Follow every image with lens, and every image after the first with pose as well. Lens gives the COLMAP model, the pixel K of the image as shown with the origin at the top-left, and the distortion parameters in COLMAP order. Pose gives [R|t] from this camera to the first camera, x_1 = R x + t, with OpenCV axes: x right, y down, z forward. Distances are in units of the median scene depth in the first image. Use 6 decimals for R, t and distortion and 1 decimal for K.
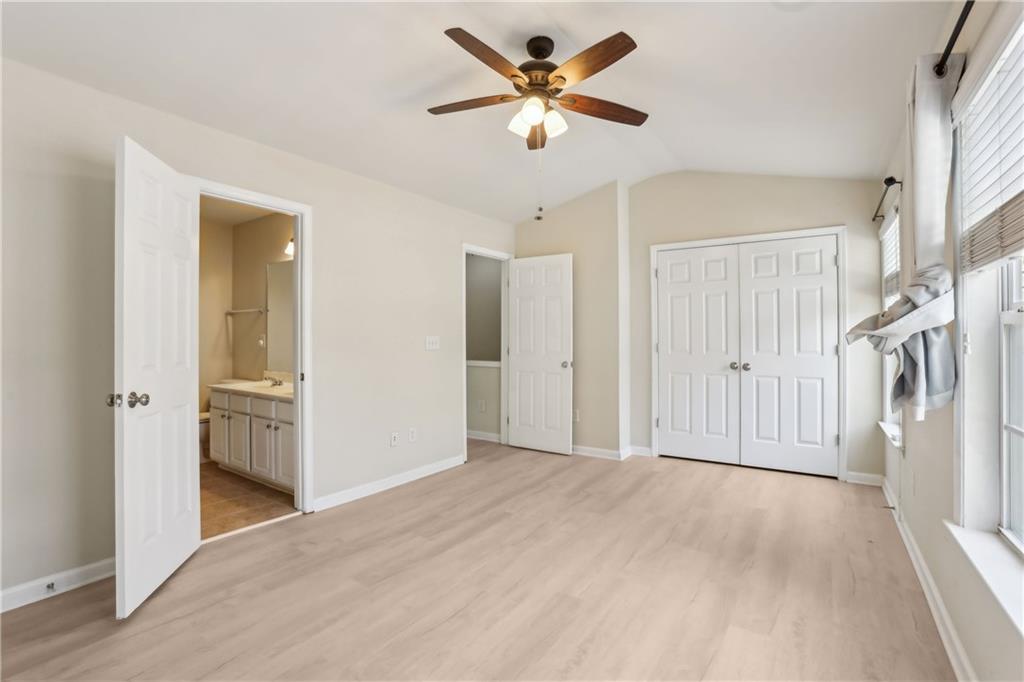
lens RADIAL K [[473.1, 0, 513.5], [0, 473.1, 333.5], [0, 0, 1]] dist [-0.065266, 0.020865]
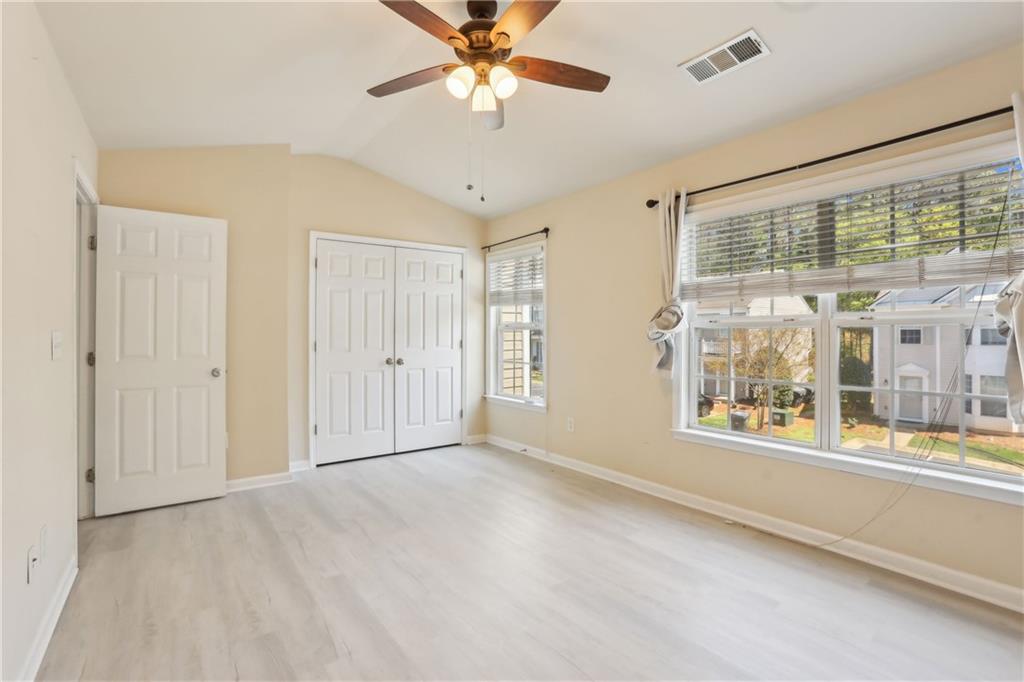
lens RADIAL K [[473.1, 0, 509.0], [0, 473.1, 335.6], [0, 0, 1]] dist [-0.065266, 0.020865]
pose [[0.339863, -0.003192, 0.940470, -0.579869], [-0.005845, 0.999968, 0.005507, 0.004702], [-0.940457, -0.007369, 0.339833, 0.497870]]
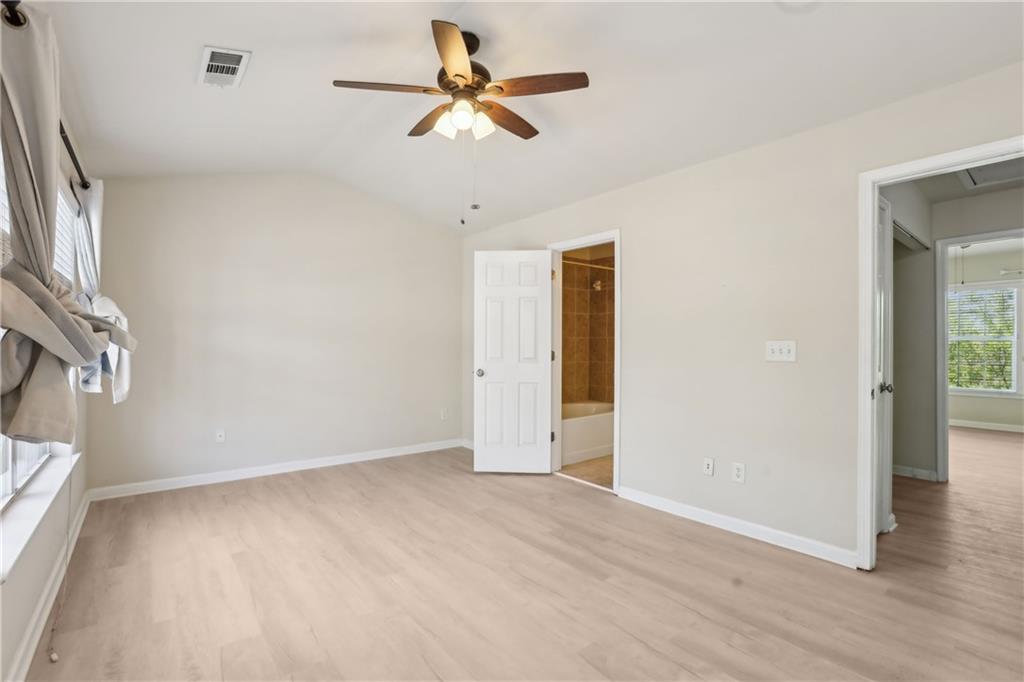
lens RADIAL K [[473.1, 0, 509.4], [0, 473.1, 344.4], [0, 0, 1]] dist [-0.065266, 0.020865]
pose [[-0.304906, -0.000907, -0.952382, 0.730212], [0.009741, 0.999944, -0.004070, 0.010977], [0.952333, -0.010518, -0.304880, 1.062514]]
